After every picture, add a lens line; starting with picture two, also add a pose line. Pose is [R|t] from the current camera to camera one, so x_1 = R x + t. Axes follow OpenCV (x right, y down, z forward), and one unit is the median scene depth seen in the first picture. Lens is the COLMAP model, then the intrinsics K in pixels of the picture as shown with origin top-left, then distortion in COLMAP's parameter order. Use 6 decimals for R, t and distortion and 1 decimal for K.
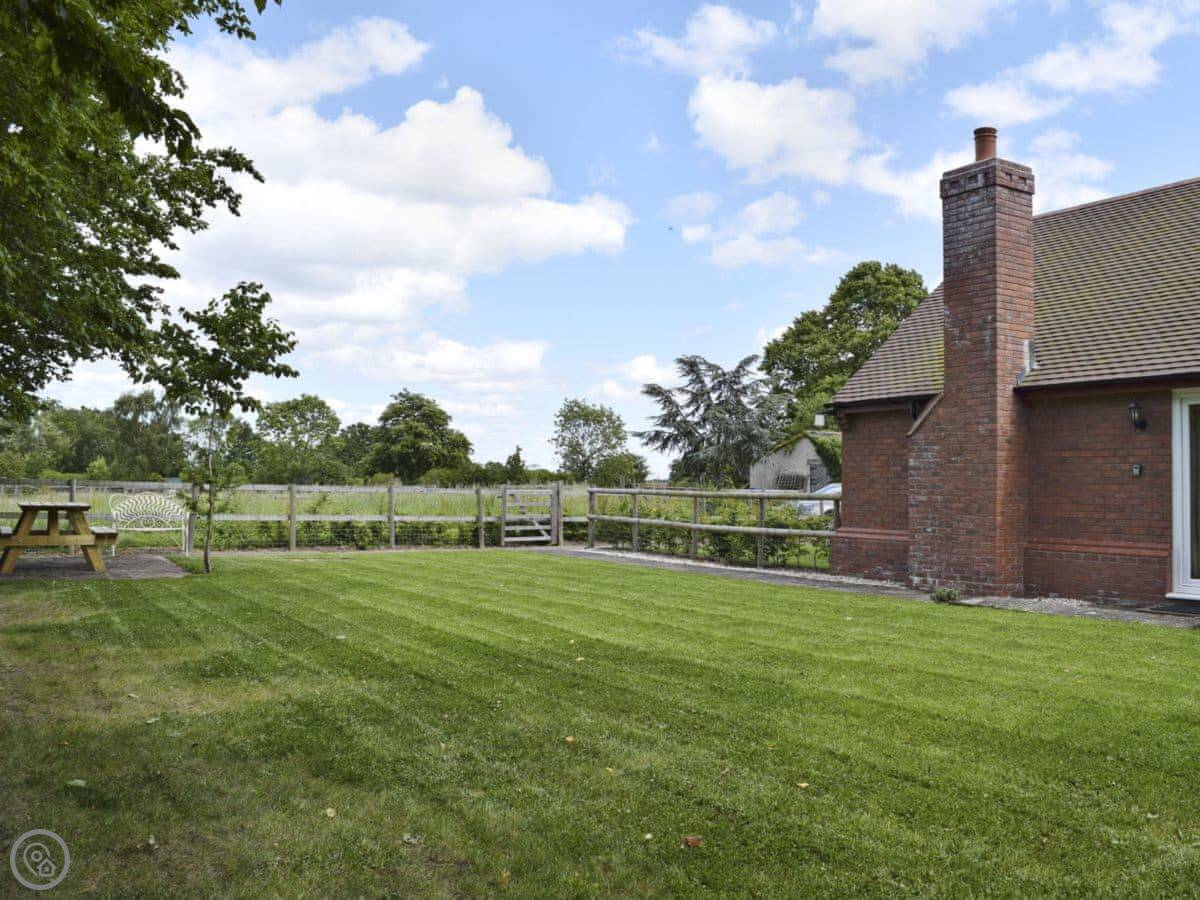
lens RADIAL K [[1096.4, 0, 626.0], [0, 1096.4, 447.9], [0, 0, 1]] dist [-0.080328, 0.012475]
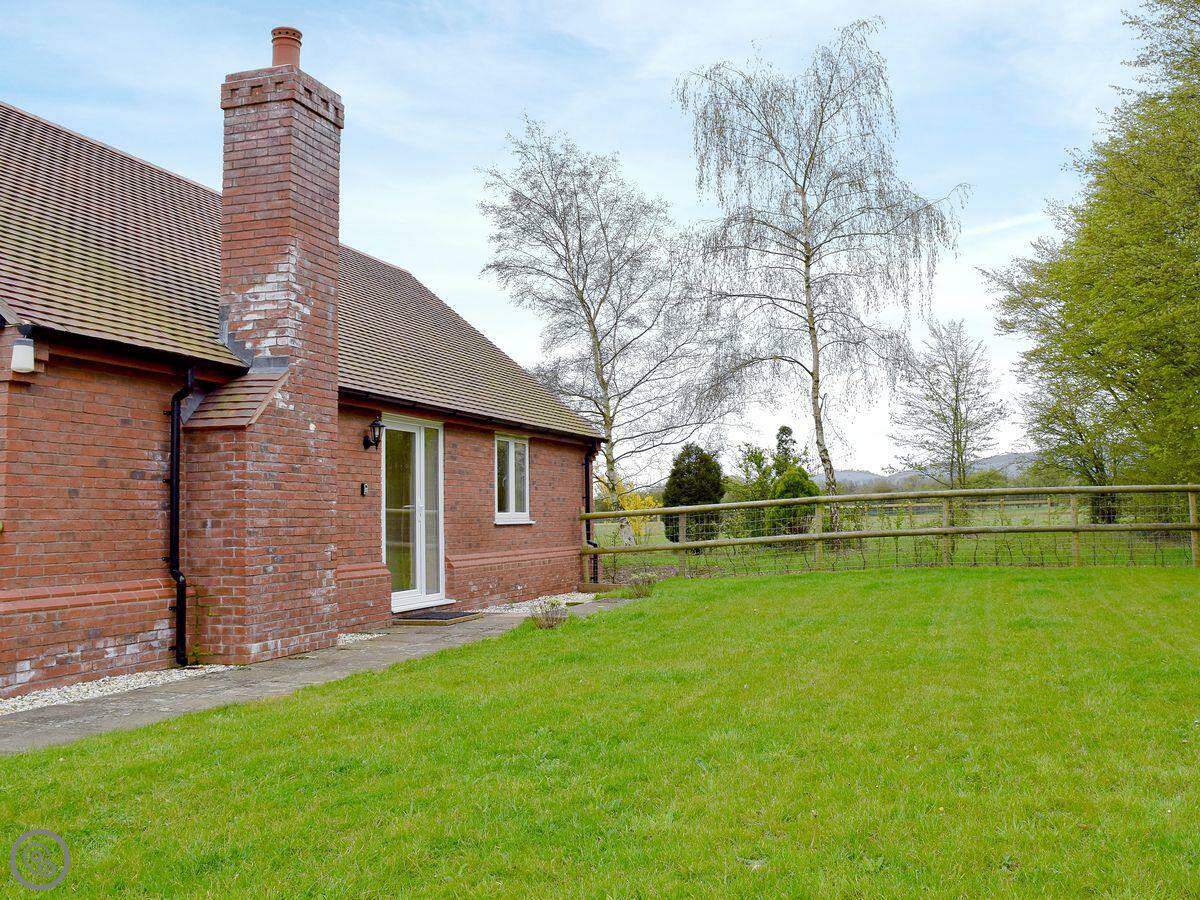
lens RADIAL K [[1096.4, 0, 626.0], [0, 1096.4, 447.9], [0, 0, 1]] dist [-0.080328, 0.012475]
pose [[-0.640503, 0.049029, 0.766389, -0.380934], [-0.017207, 0.996793, -0.078149, 0.049650], [-0.767763, -0.063242, -0.637605, 1.268418]]
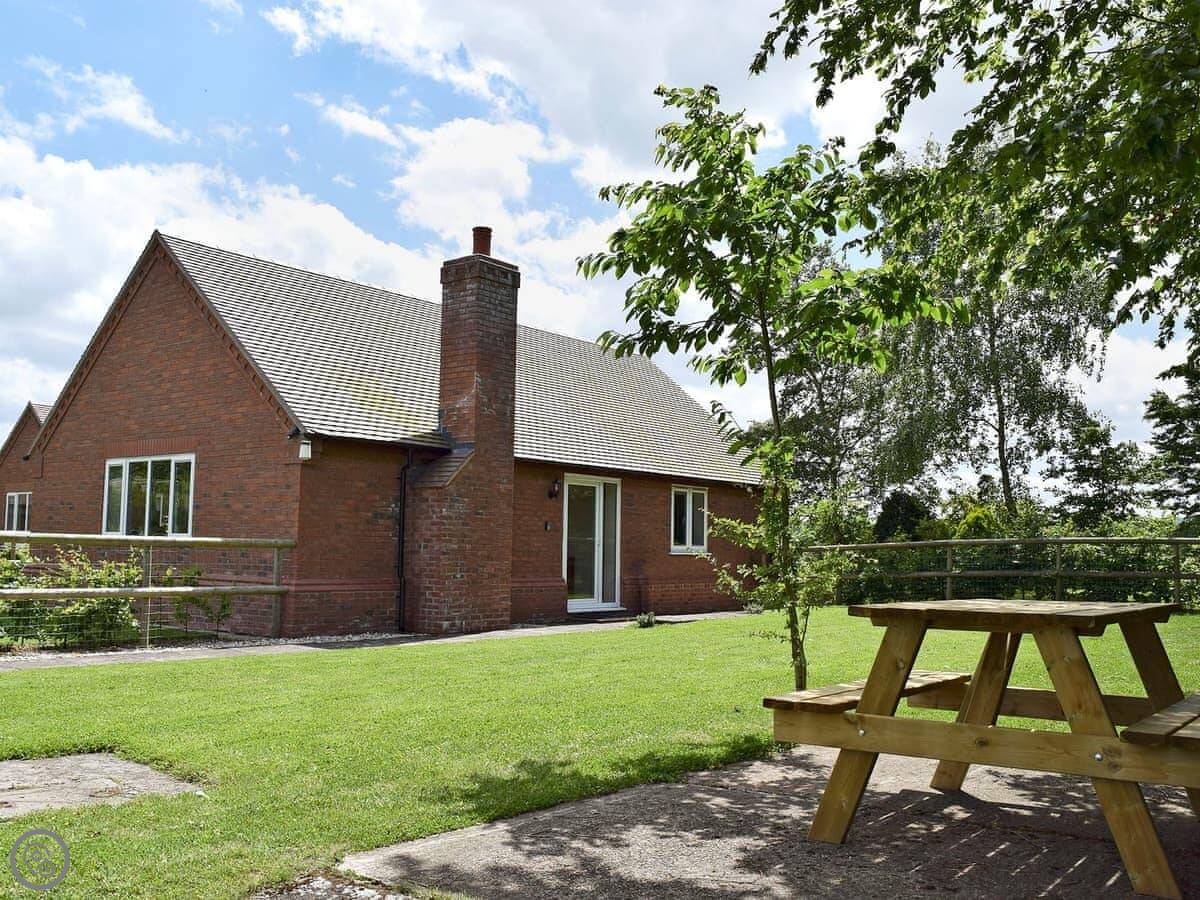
lens RADIAL K [[1096.4, 0, 626.0], [0, 1096.4, 447.9], [0, 0, 1]] dist [-0.080328, 0.012475]
pose [[-0.352040, 0.075361, 0.932946, -0.799032], [-0.049182, 0.993887, -0.098842, 0.048617], [-0.934692, -0.080681, -0.346182, 1.233861]]
